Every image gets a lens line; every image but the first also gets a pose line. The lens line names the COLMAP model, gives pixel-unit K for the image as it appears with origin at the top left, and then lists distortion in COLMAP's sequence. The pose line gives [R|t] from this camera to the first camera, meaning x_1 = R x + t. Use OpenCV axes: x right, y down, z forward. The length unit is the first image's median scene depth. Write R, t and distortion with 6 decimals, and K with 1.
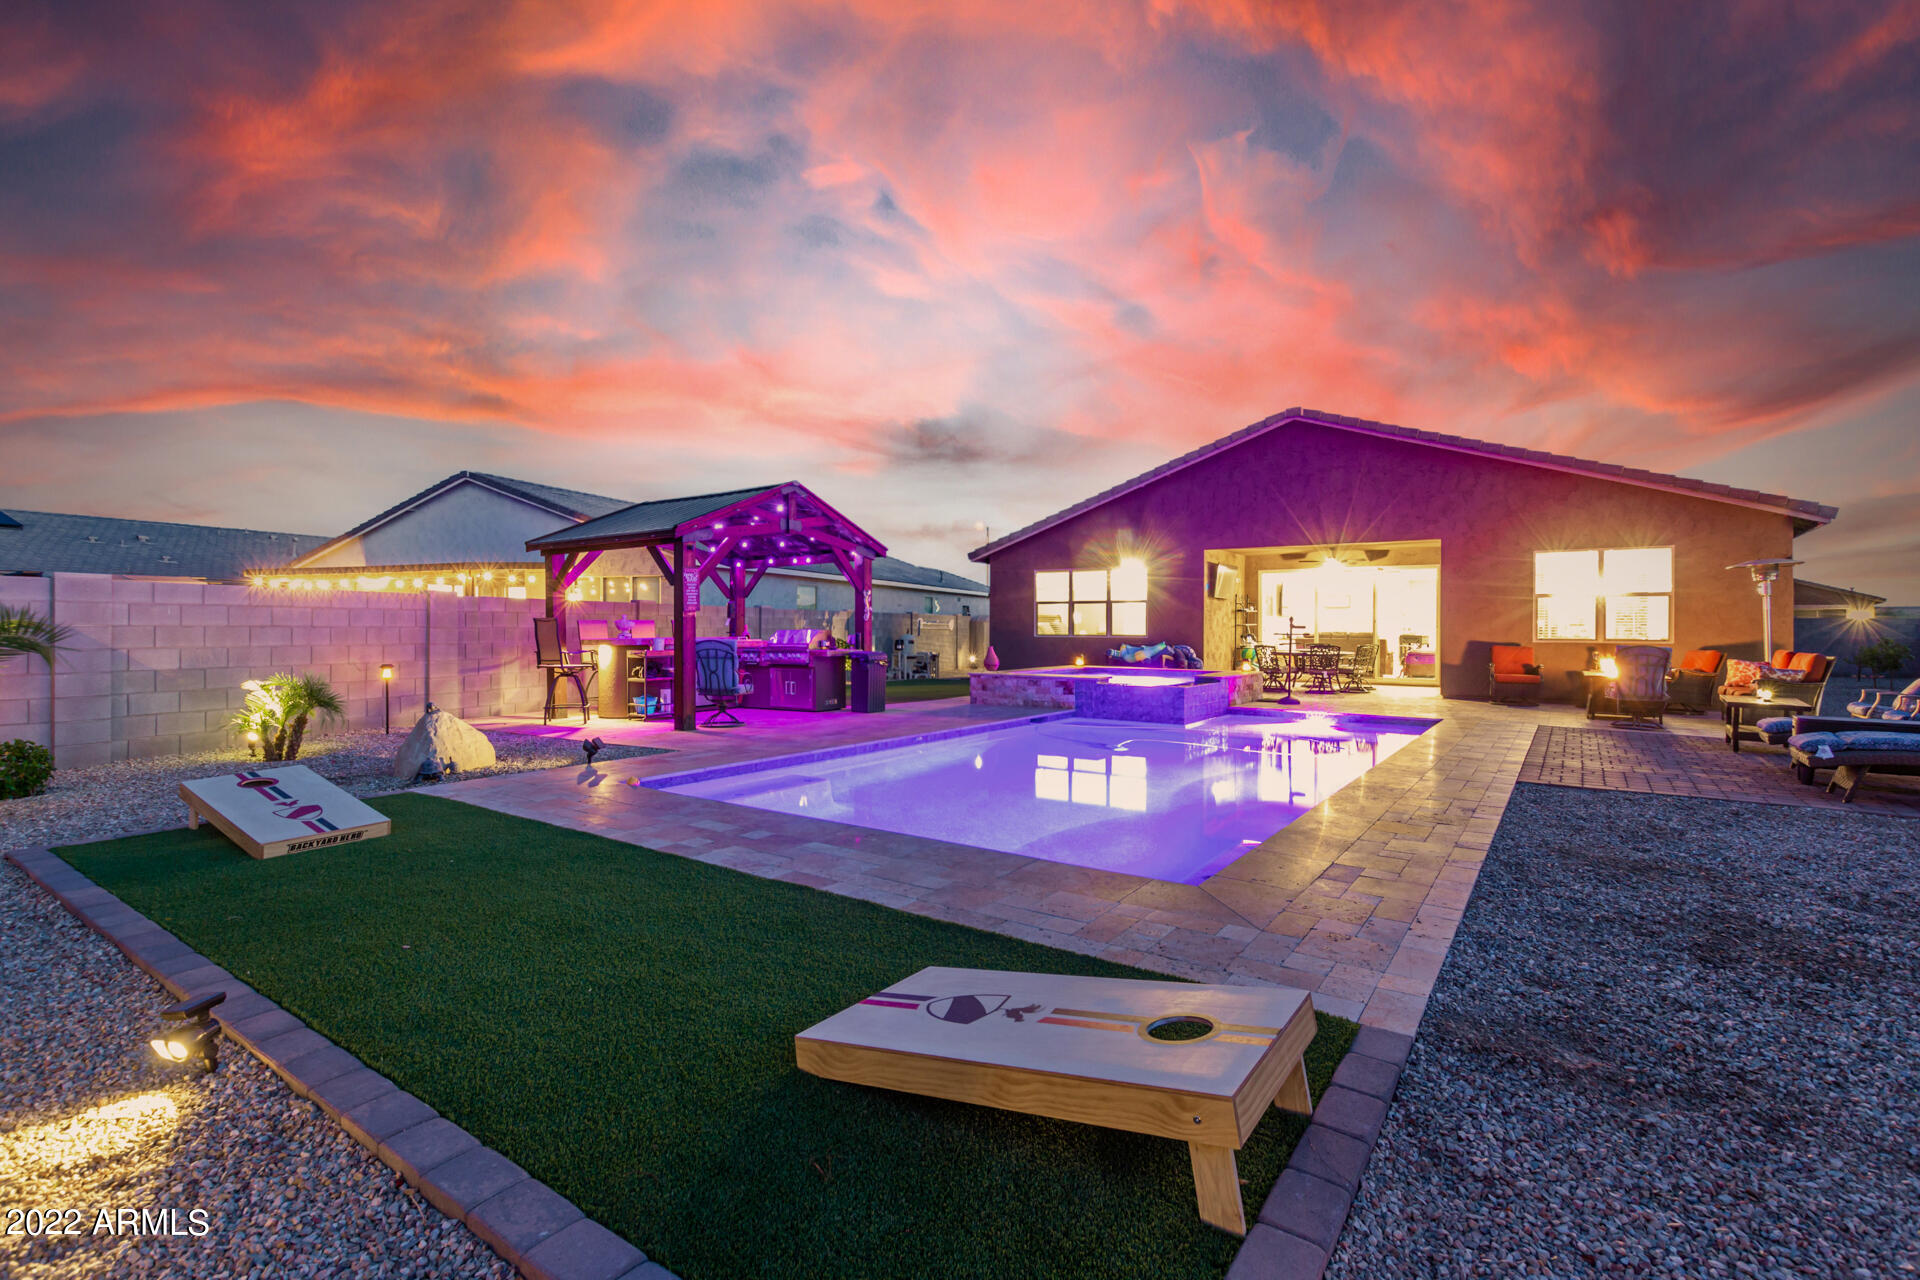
lens RADIAL K [[878.6, 0, 961.1], [0, 878.6, 633.5], [0, 0, 1]] dist [0.008780, -0.003597]
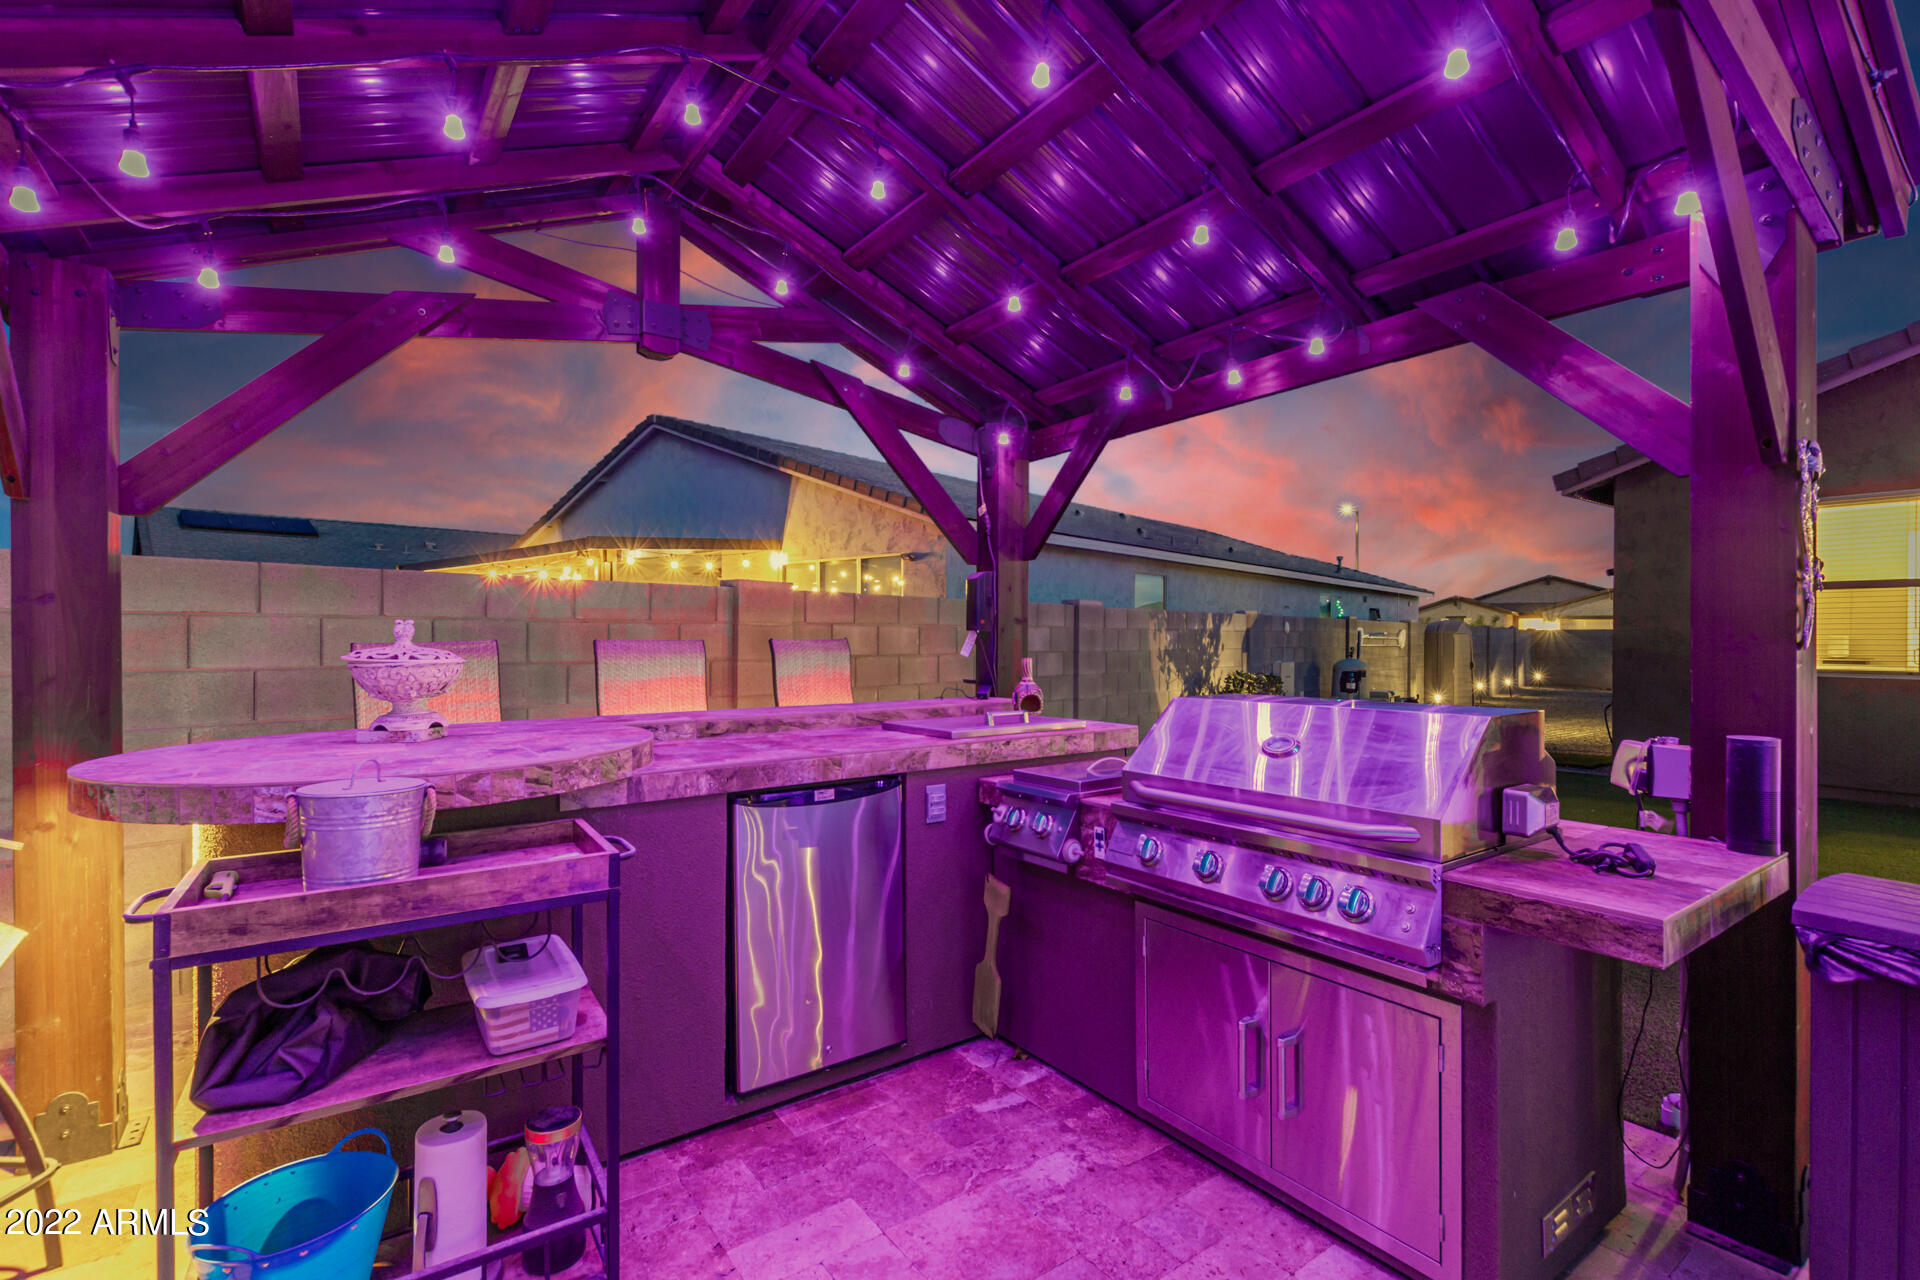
lens RADIAL K [[878.6, 0, 976.0], [0, 878.6, 644.0], [0, 0, 1]] dist [0.008780, -0.003597]
pose [[0.944881, 0.003351, -0.327397, -0.168377], [-0.002775, 0.999994, 0.002228, -0.013786], [0.327402, -0.001196, 0.944884, 0.727078]]
